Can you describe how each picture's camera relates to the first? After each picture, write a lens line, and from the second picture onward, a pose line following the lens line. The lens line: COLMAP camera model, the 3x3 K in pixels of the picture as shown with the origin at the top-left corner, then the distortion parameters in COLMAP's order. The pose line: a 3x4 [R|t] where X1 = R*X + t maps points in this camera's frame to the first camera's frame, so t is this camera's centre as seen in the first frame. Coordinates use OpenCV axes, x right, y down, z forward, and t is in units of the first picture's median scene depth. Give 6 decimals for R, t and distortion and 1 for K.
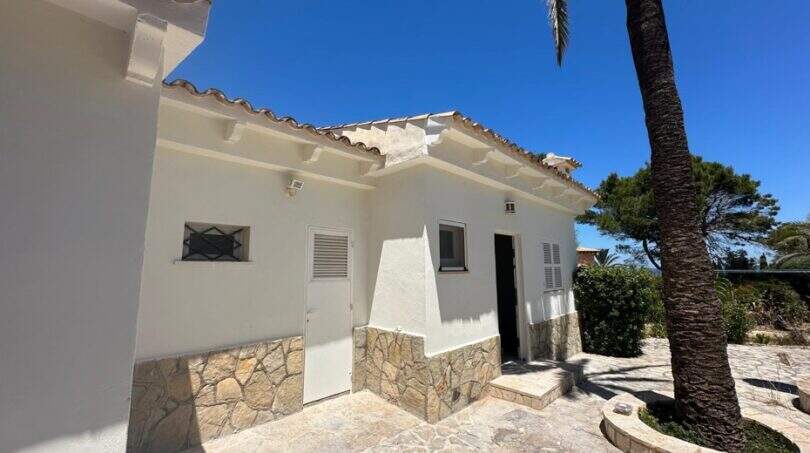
lens RADIAL K [[322.5, 0, 408.5], [0, 322.5, 226.2], [0, 0, 1]] dist [-0.000524, -0.000088]
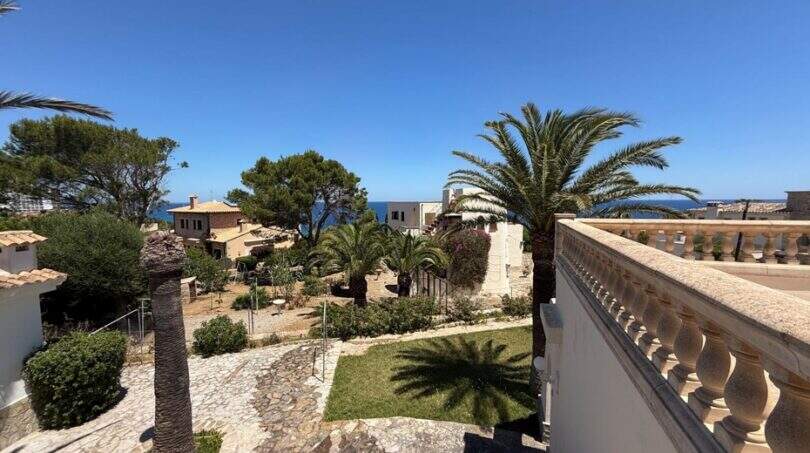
lens RADIAL K [[322.5, 0, 400.8], [0, 322.5, 227.1], [0, 0, 1]] dist [-0.000524, -0.000088]
pose [[0.726666, -0.058284, 0.684514, 1.205287], [-0.083109, 0.981619, 0.171808, -0.883735], [-0.681945, -0.181736, 0.708465, -0.687739]]
